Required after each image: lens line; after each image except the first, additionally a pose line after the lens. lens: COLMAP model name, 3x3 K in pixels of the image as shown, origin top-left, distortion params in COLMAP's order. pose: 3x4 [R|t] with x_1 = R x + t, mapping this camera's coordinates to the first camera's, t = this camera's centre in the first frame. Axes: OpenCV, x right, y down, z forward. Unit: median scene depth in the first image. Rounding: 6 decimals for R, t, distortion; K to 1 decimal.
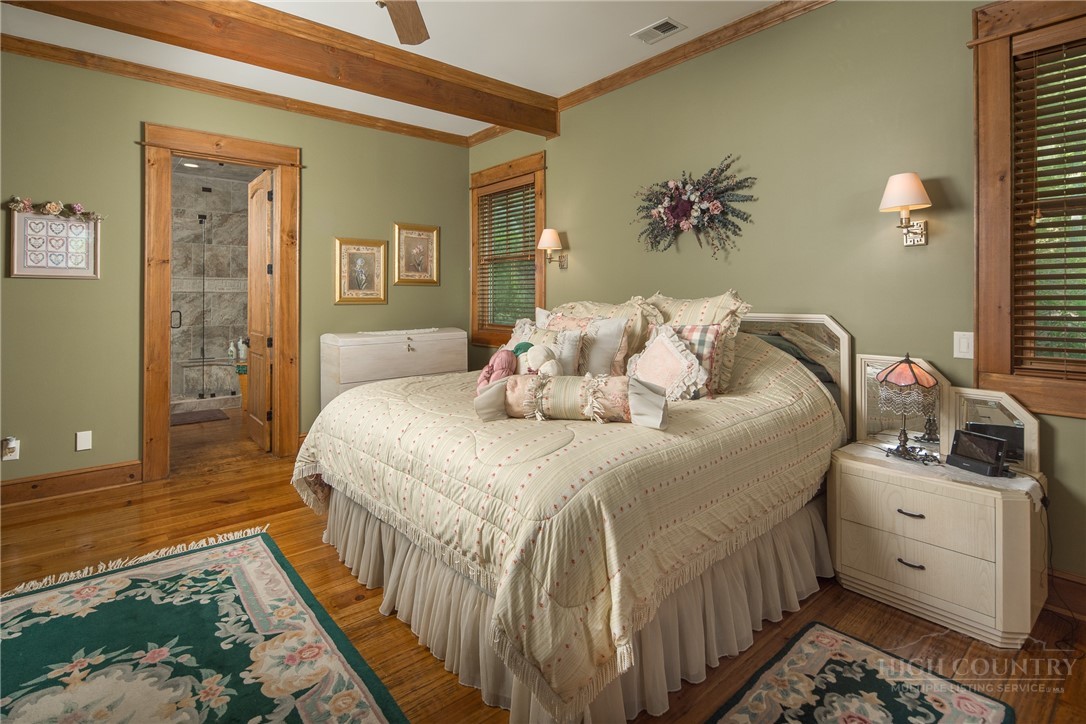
lens RADIAL K [[528.1, 0, 514.1], [0, 528.1, 289.4], [0, 0, 1]] dist [0.011672, -0.000087]
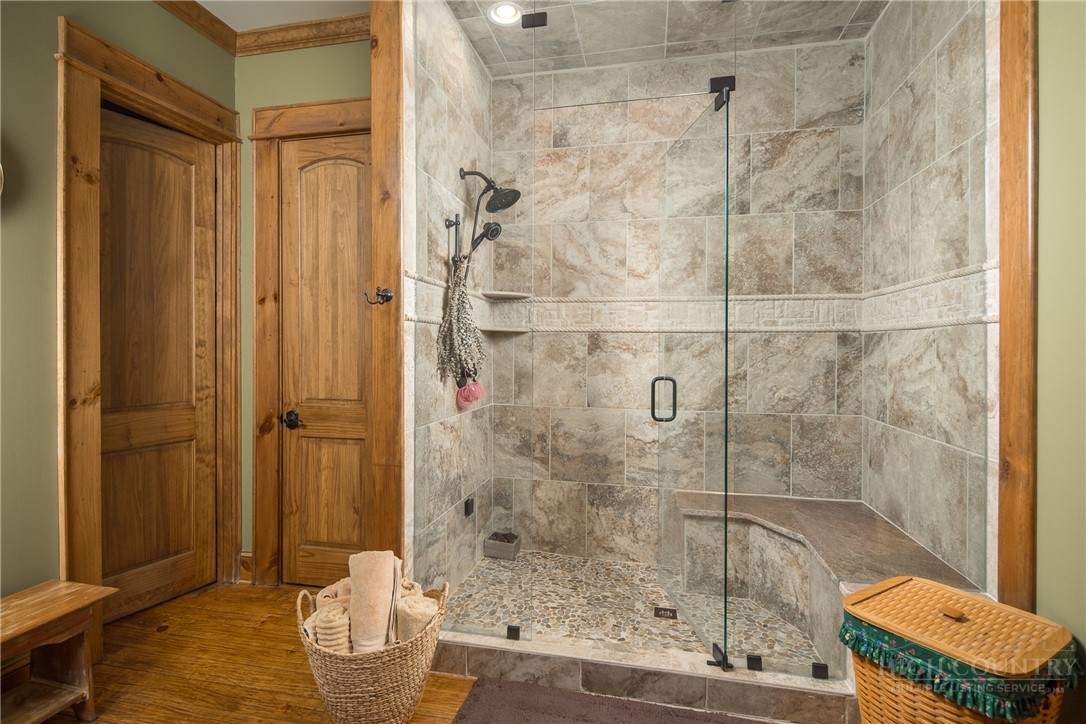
lens RADIAL K [[528.1, 0, 540.4], [0, 528.1, 355.3], [0, 0, 1]] dist [0.011672, -0.000087]
pose [[0.629099, 0.008613, -0.777277, -0.353411], [0.006046, 0.999854, 0.015973, 0.016296], [0.777302, -0.014748, 0.628955, 0.617396]]
